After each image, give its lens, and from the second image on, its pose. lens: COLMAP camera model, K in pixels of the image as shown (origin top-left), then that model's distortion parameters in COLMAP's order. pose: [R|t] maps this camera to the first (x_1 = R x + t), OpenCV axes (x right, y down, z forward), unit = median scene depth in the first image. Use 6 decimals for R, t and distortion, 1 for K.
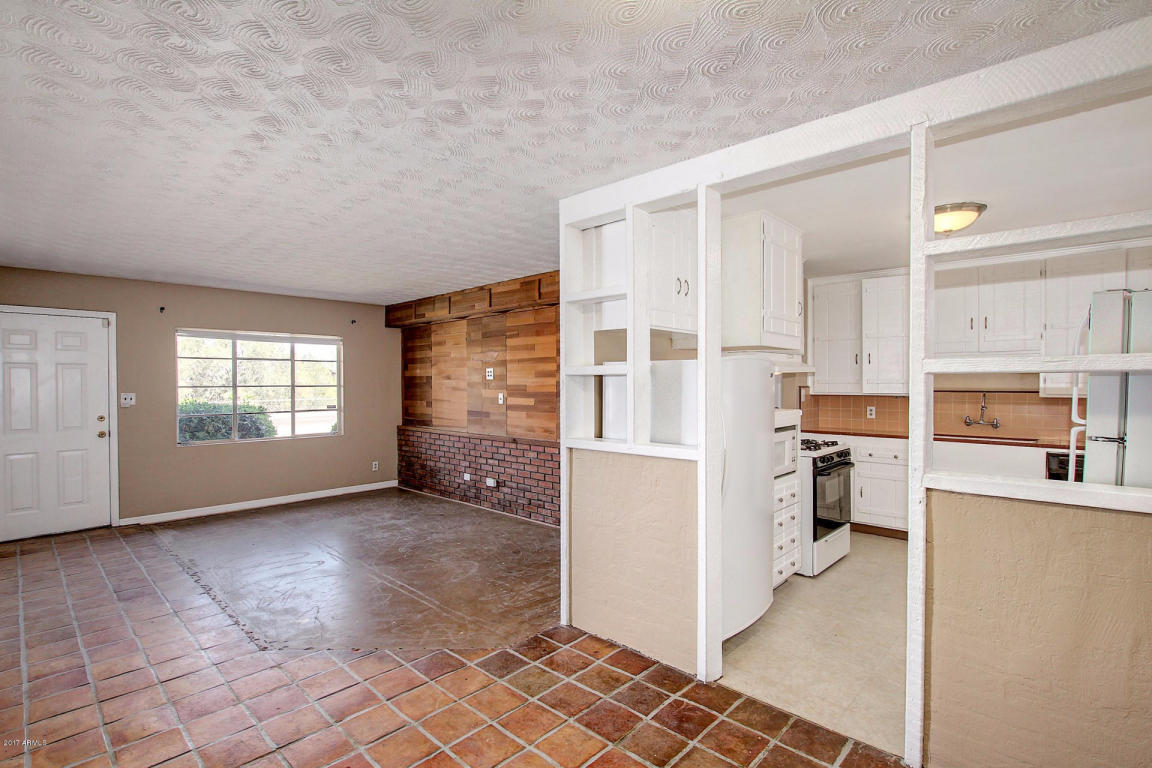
lens RADIAL K [[559.7, 0, 576.0], [0, 559.7, 384.0], [0, 0, 1]] dist [-0.028008, -0.000126]
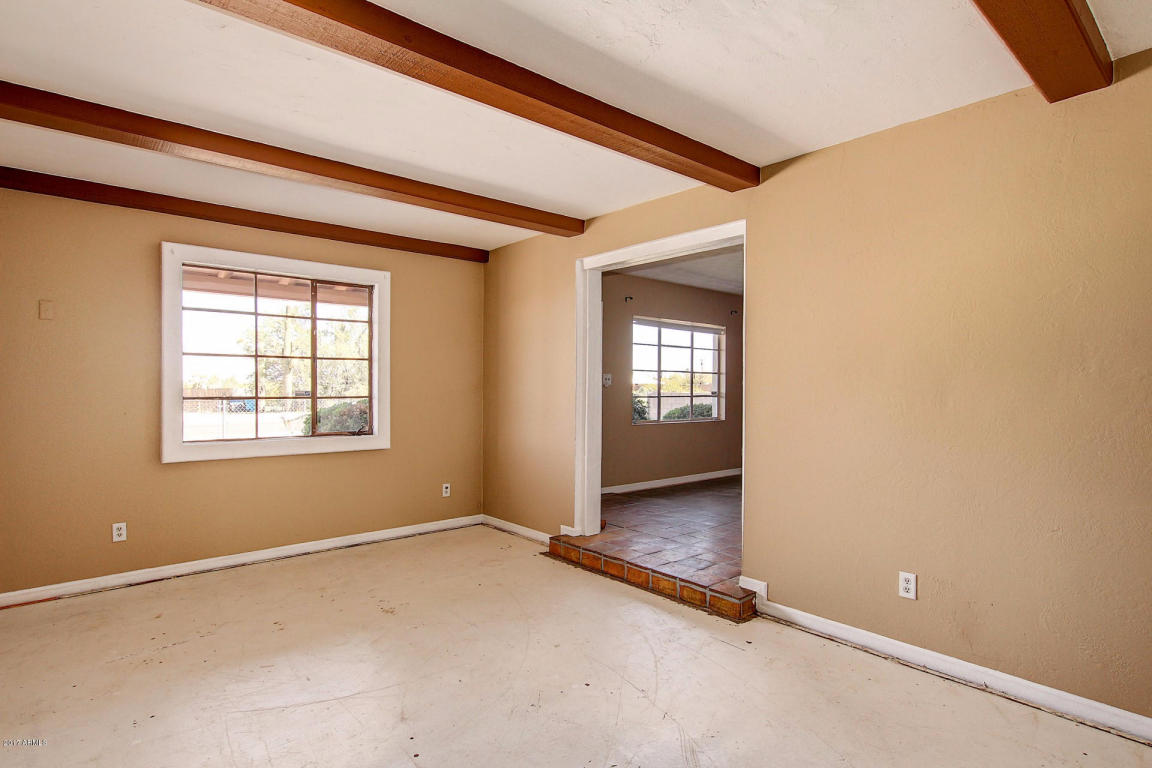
lens RADIAL K [[594.4, 0, 561.0], [0, 594.4, 384.3], [0, 0, 1]] dist [-0.001816, -0.012094]
pose [[0.993642, 0.007729, -0.112323, -0.765024], [-0.008880, 0.999913, -0.009754, 0.049017], [0.112238, 0.010690, 0.993624, -0.201165]]
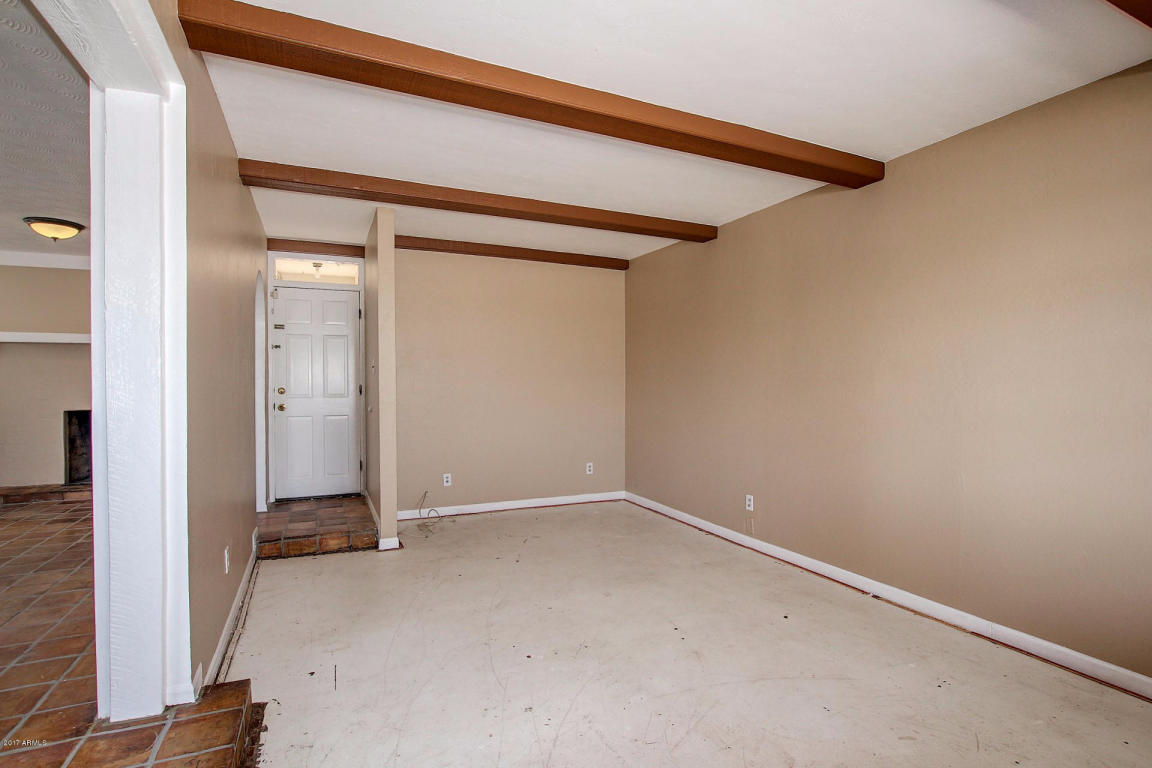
lens RADIAL K [[538.8, 0, 568.3], [0, 538.8, 384.4], [0, 0, 1]] dist [-0.021706, 0.000304]
pose [[-0.925741, 0.006520, 0.378103, -0.988150], [0.010671, 0.999904, 0.008886, 0.054811], [-0.378008, 0.012261, -0.925721, 0.651598]]
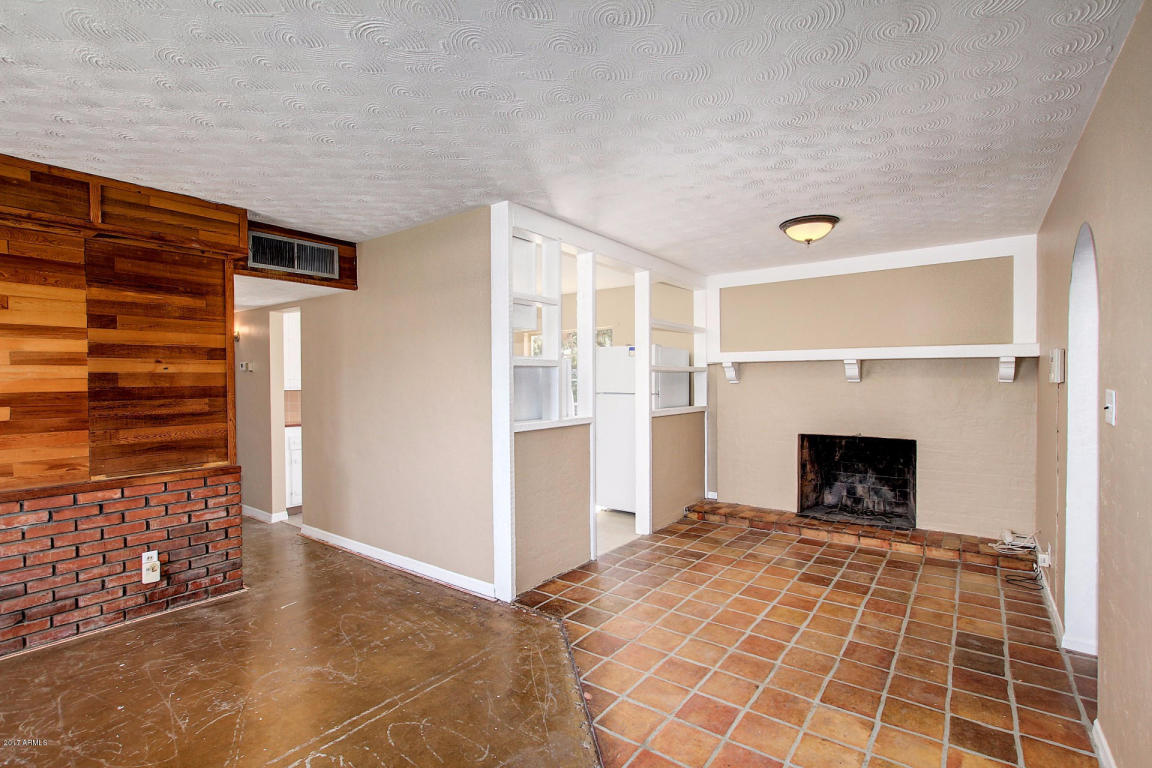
lens RADIAL K [[538.8, 0, 568.3], [0, 538.8, 384.4], [0, 0, 1]] dist [-0.021706, 0.000304]
pose [[-0.105958, -0.002496, 0.994368, -0.615096], [0.012650, 0.999913, 0.003858, 0.010320], [-0.994290, 0.012987, -0.105917, 0.581904]]
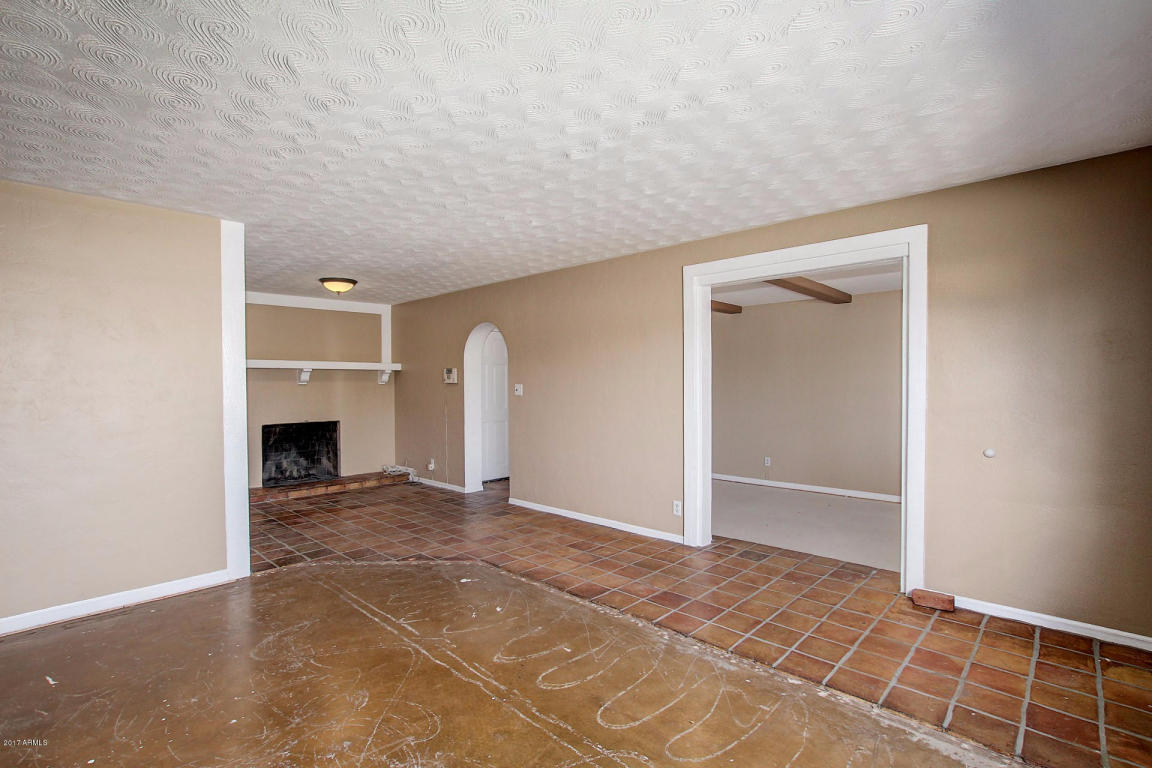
lens RADIAL K [[538.8, 0, 568.3], [0, 538.8, 384.4], [0, 0, 1]] dist [-0.021706, 0.000304]
pose [[-0.999848, 0.010993, 0.013540, -0.432066], [0.011143, 0.999876, 0.011096, 0.008807], [-0.013416, 0.011245, -0.999847, 1.252074]]
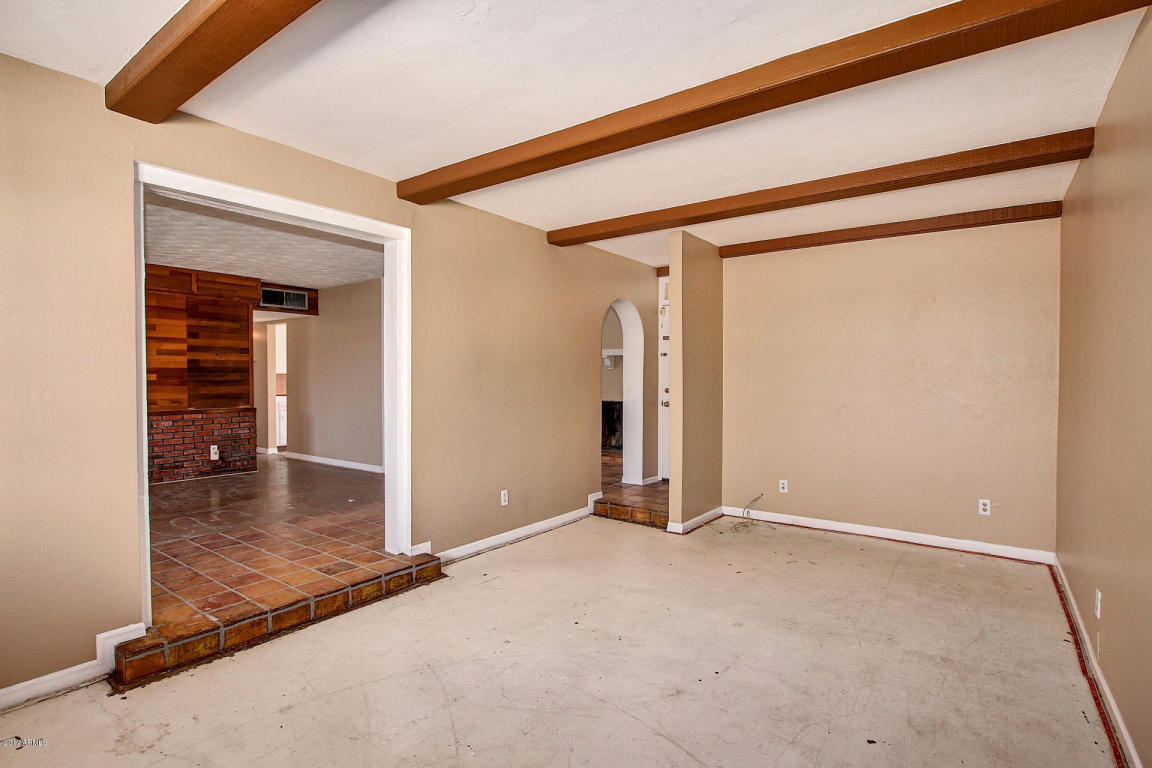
lens RADIAL K [[559.7, 0, 576.0], [0, 559.7, 384.0], [0, 0, 1]] dist [-0.028008, -0.000126]
pose [[-0.128533, -0.002656, 0.991702, -1.319548], [0.007242, 0.999967, 0.003617, 0.049423], [-0.991679, 0.007647, -0.128509, 0.329357]]
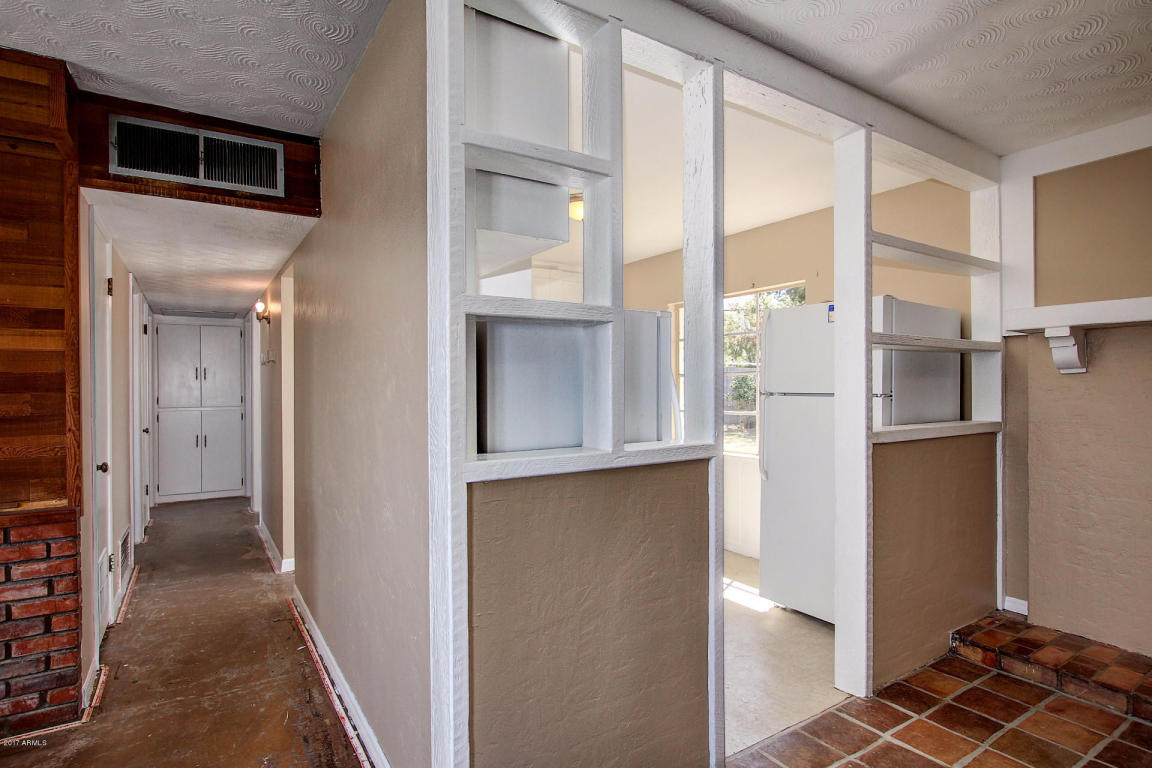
lens RADIAL K [[594.4, 0, 561.0], [0, 594.4, 384.3], [0, 0, 1]] dist [-0.001816, -0.012094]
pose [[0.241110, 0.003490, 0.970492, -0.261481], [0.009870, 0.999933, -0.006048, 0.023484], [-0.970448, 0.011037, 0.241059, 0.477810]]
